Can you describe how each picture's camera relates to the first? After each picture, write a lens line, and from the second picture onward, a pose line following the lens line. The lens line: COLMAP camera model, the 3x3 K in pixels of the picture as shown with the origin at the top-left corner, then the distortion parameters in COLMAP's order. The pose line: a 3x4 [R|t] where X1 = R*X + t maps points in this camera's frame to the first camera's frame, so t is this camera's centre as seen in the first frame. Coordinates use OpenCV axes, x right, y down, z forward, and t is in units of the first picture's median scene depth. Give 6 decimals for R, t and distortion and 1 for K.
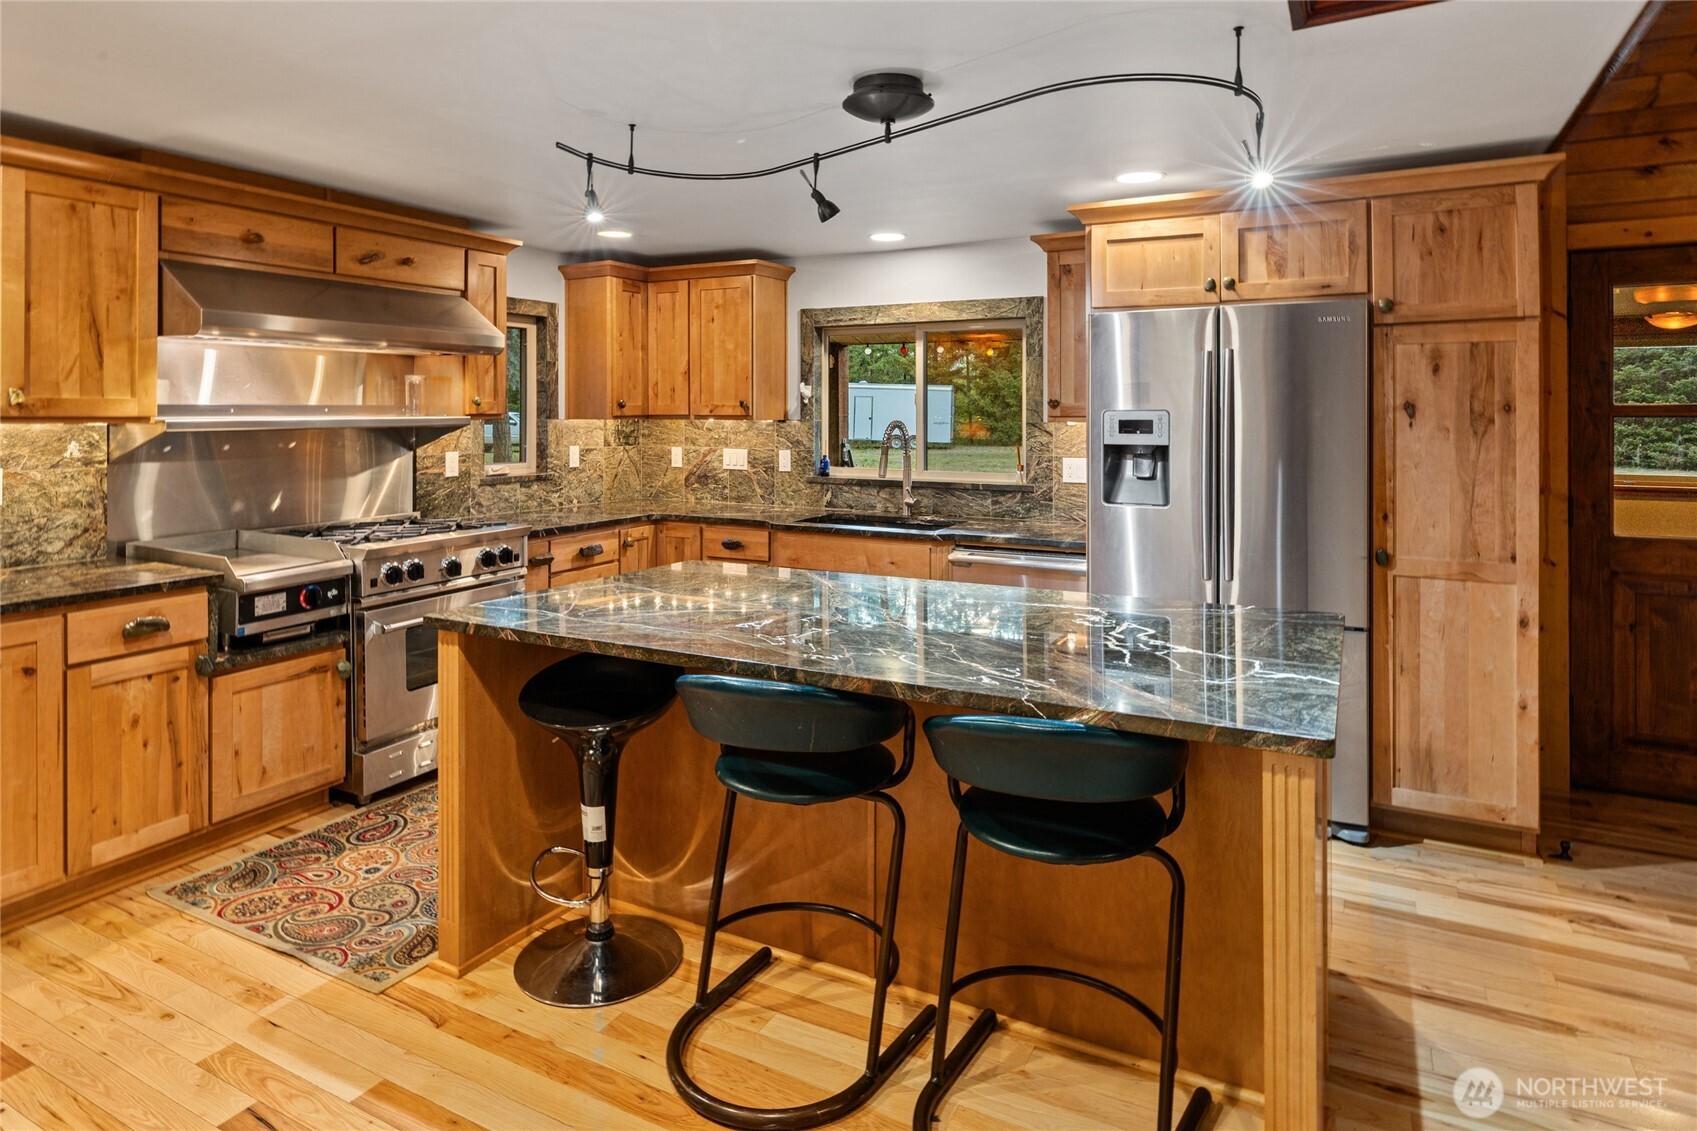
lens RADIAL K [[1003.5, 0, 852.1], [0, 1003.5, 419.0], [0, 0, 1]] dist [-0.002066, 0.000611]
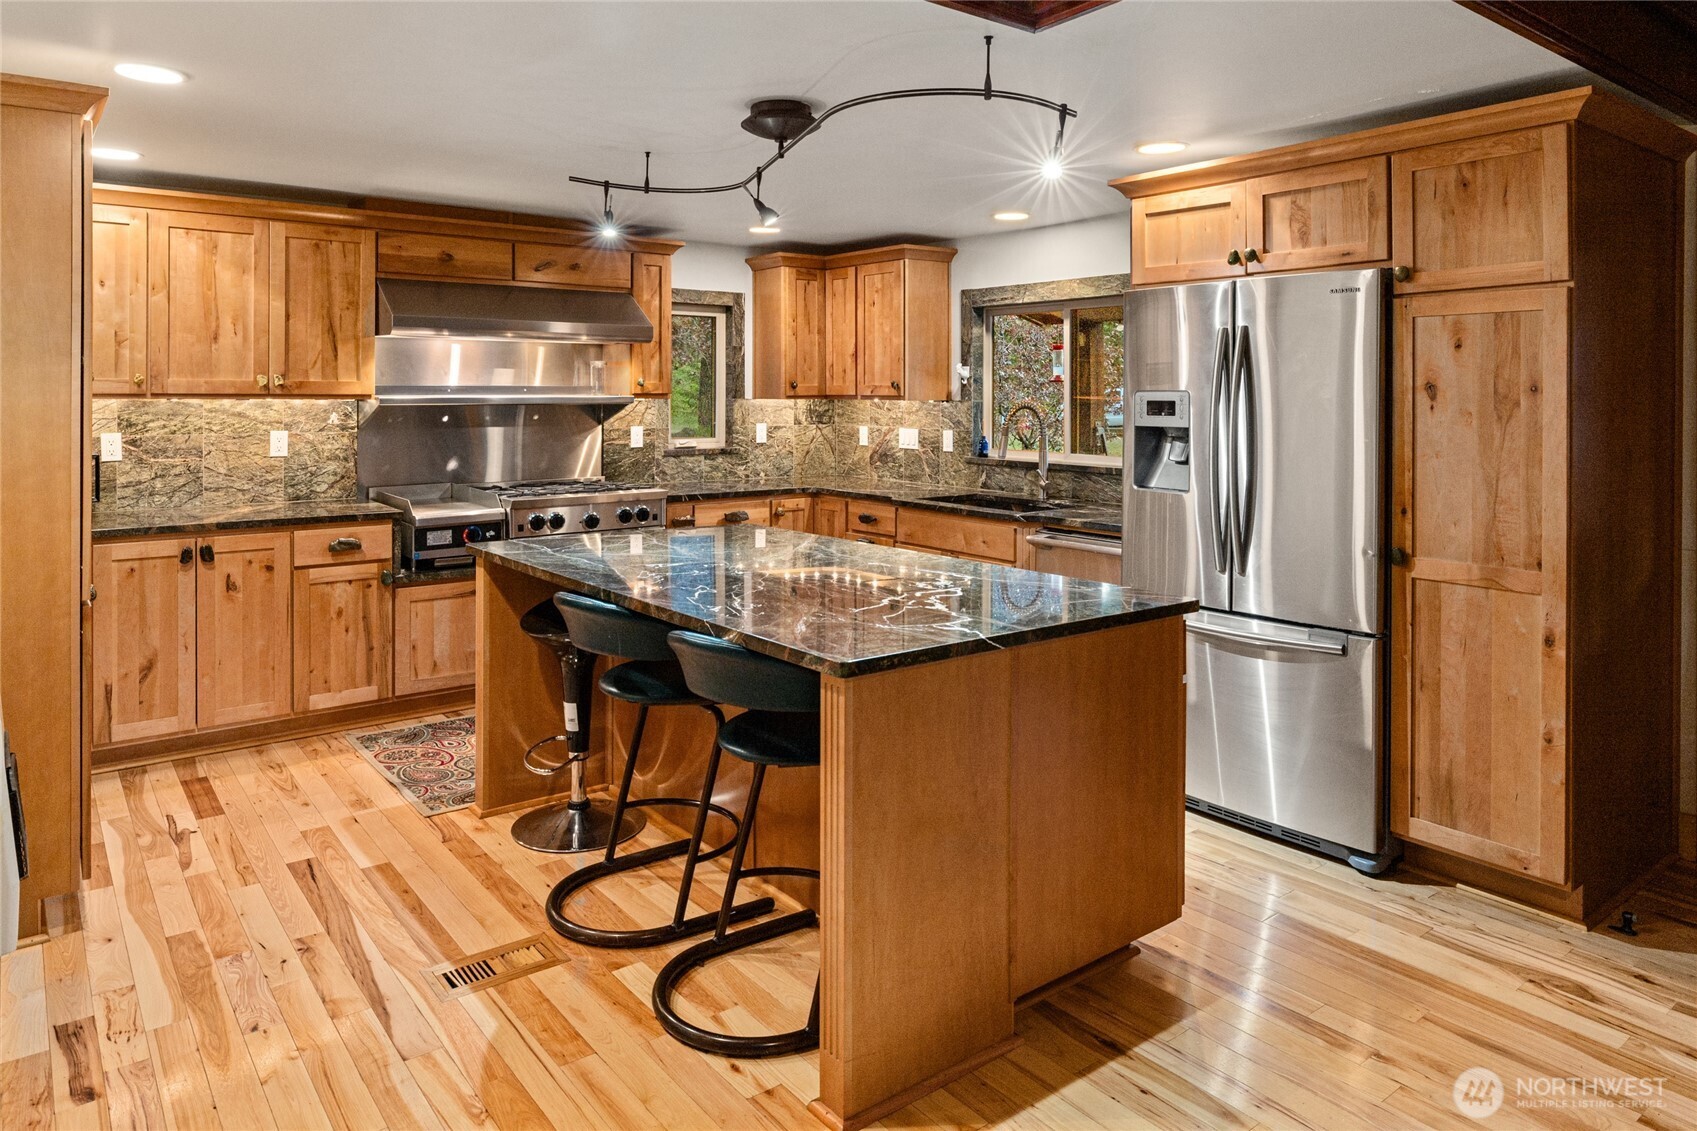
lens RADIAL K [[1124.1, 0, 845.3], [0, 1124.1, 403.5], [0, 0, 1]] dist [-0.005445, 0.003568]
pose [[0.908735, 0.006128, -0.417329, 0.507766], [-0.005209, 0.999981, 0.003342, 0.001342], [0.417341, -0.000863, 0.908749, -0.112454]]
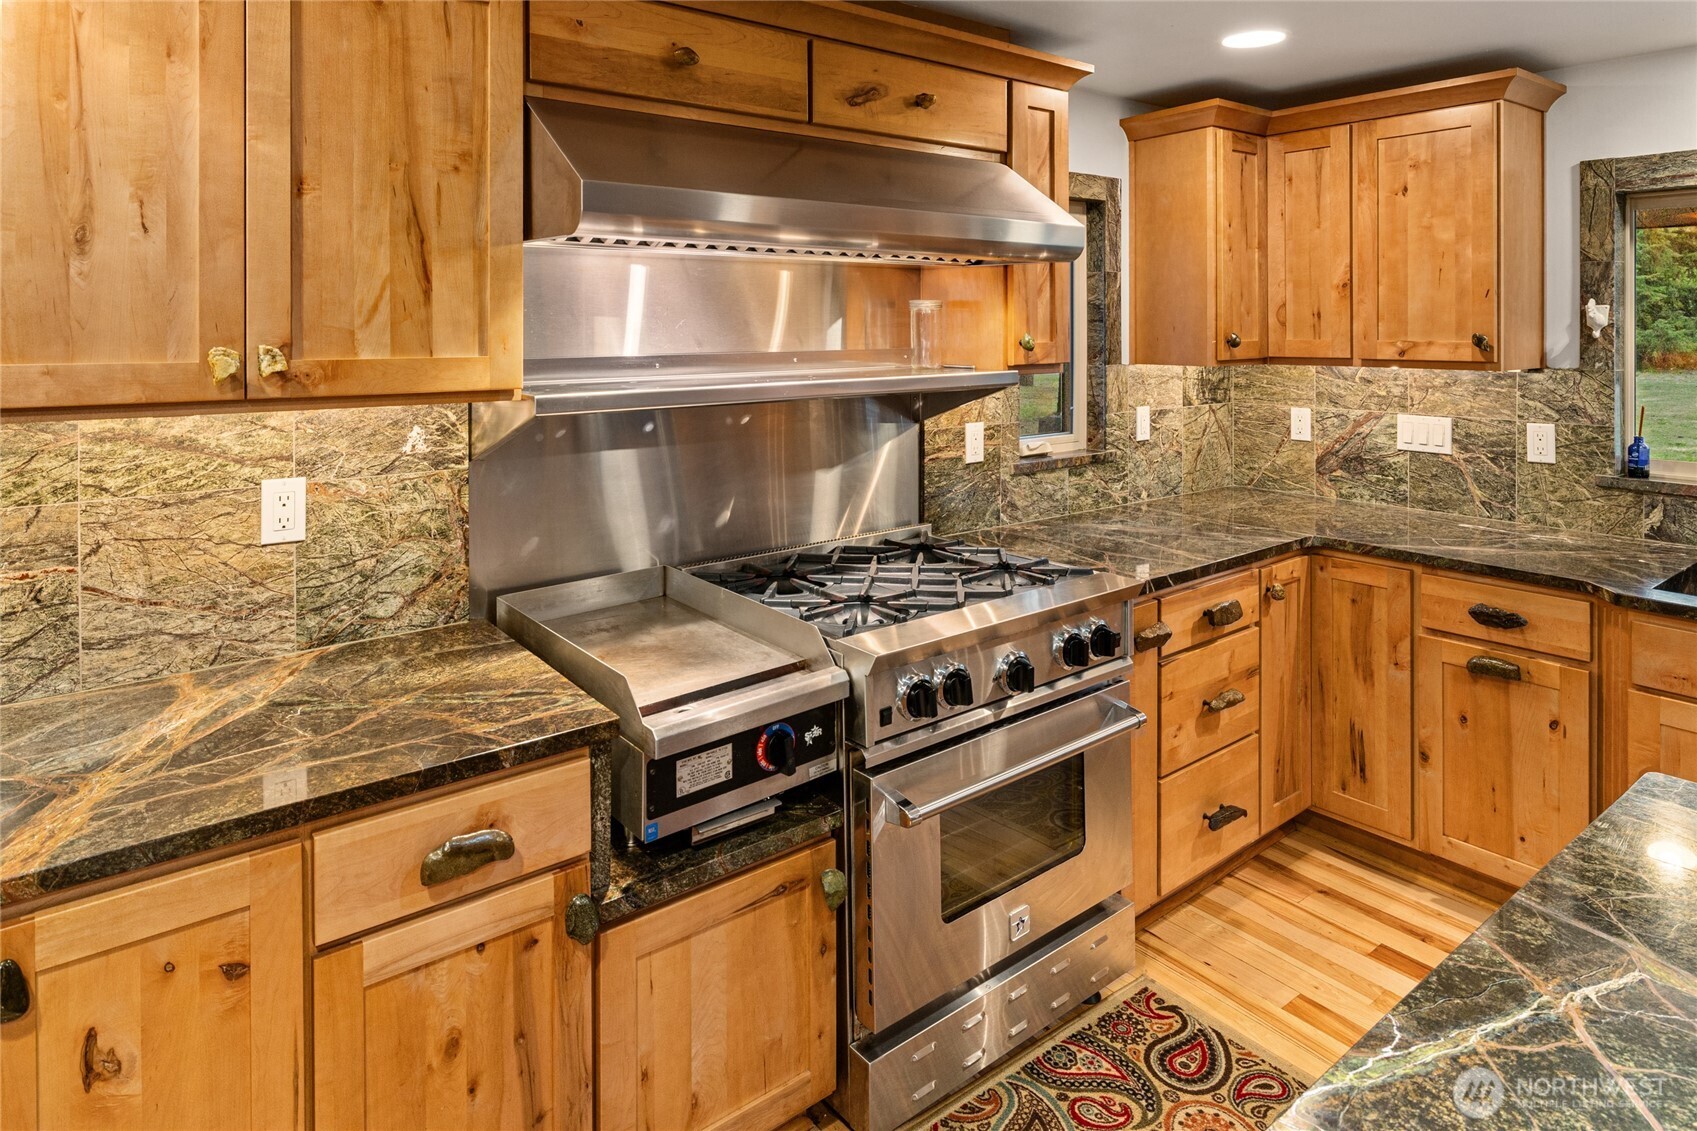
lens RADIAL K [[1003.5, 0, 832.3], [0, 1003.5, 330.1], [0, 0, 1]] dist [-0.002066, 0.000611]
pose [[0.908822, -0.004156, -0.417164, -0.309876], [0.002965, 0.999989, -0.003503, -0.030822], [0.417175, 0.001947, 0.908824, 0.566219]]
